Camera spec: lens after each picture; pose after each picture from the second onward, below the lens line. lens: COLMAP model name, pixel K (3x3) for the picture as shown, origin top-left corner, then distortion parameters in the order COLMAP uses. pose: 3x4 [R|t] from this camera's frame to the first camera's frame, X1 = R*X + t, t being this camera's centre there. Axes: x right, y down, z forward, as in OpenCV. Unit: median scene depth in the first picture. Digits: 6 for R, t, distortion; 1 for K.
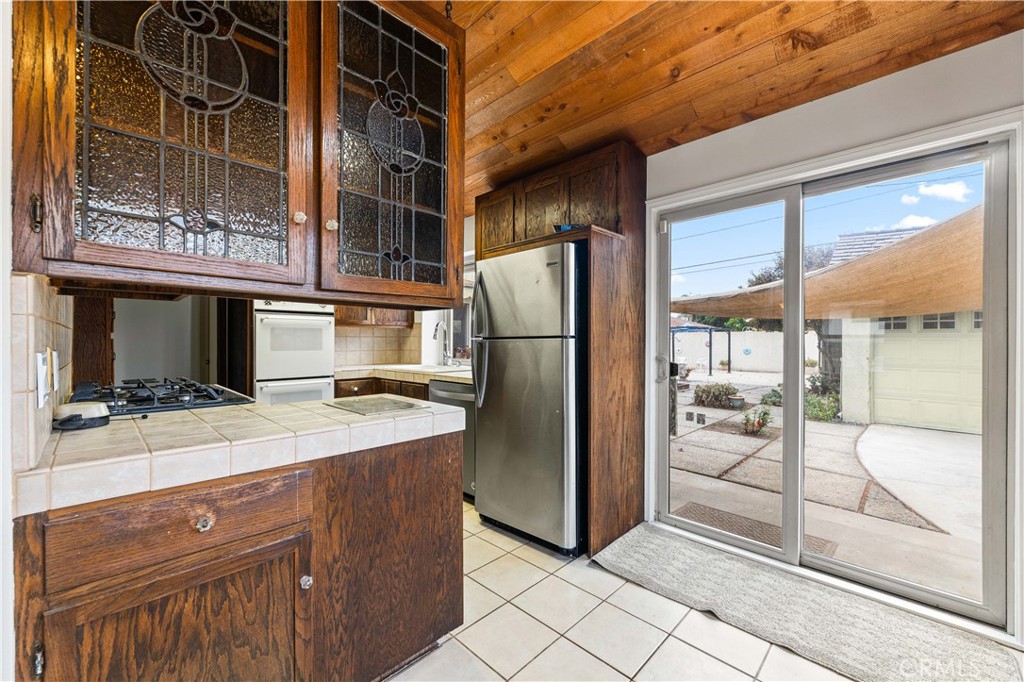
lens RADIAL K [[412.5, 0, 519.0], [0, 412.5, 341.9], [0, 0, 1]] dist [0.000323, -0.000121]
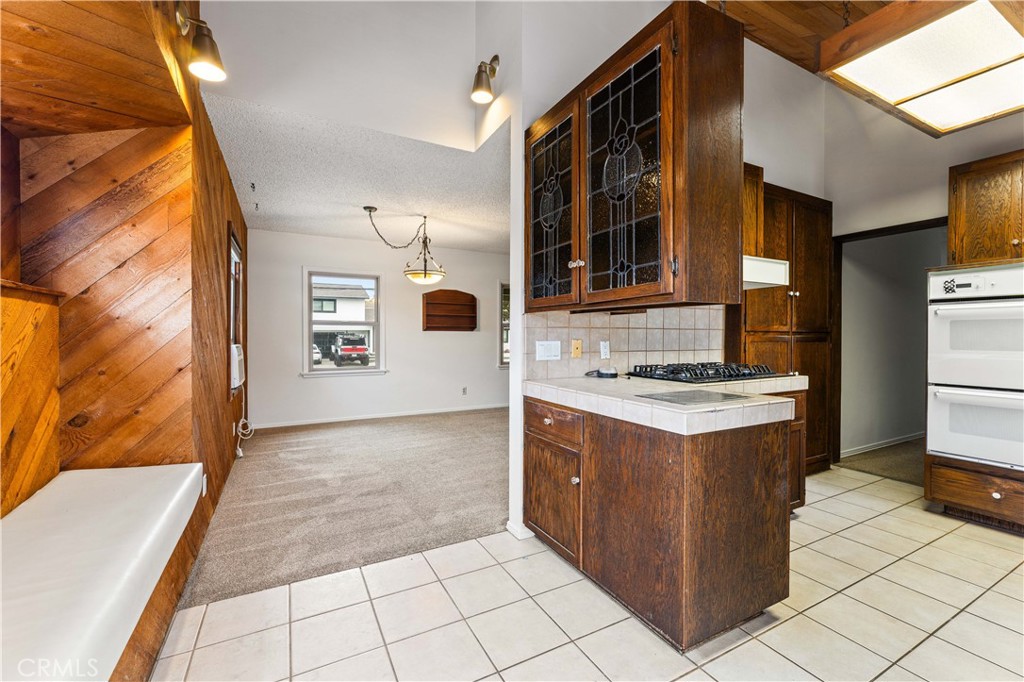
lens RADIAL K [[412.5, 0, 494.6], [0, 412.5, 339.4], [0, 0, 1]] dist [0.000323, -0.000121]
pose [[-0.323582, 0.007368, -0.946171, 0.873995], [-0.004510, 0.999946, 0.009329, -0.003809], [0.946189, 0.007286, -0.323531, 0.915429]]
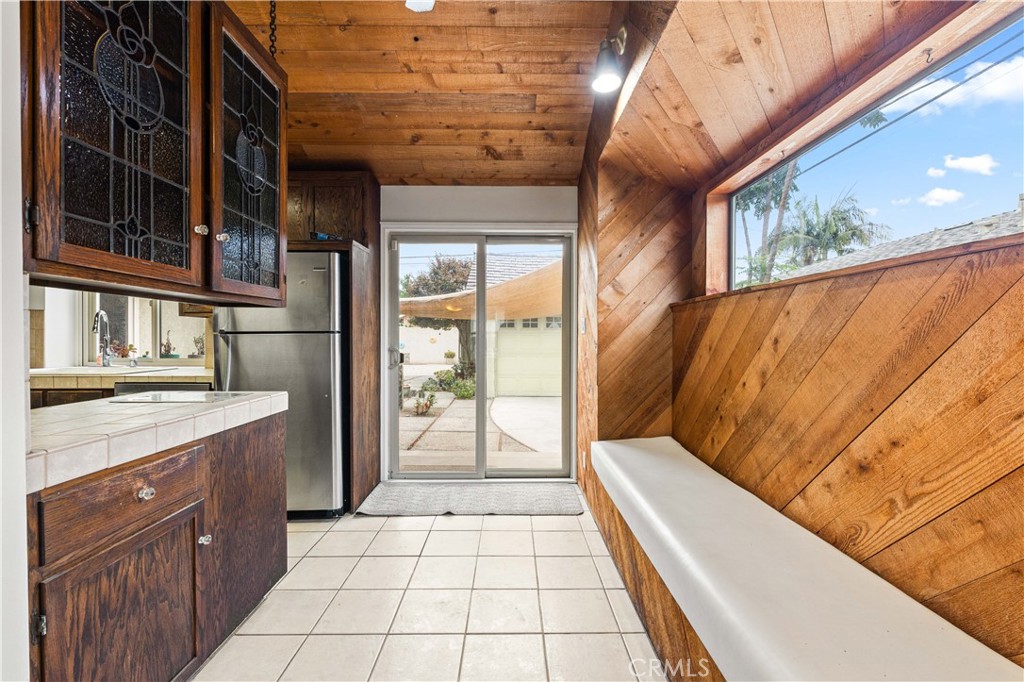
lens RADIAL K [[442.6, 0, 519.2], [0, 442.6, 341.5], [0, 0, 1]] dist [-0.001183, 0.000301]
pose [[0.705950, -0.007928, 0.708217, -0.576407], [0.000790, 0.999946, 0.010407, 0.003267], [-0.708261, -0.006787, 0.705918, -0.386021]]
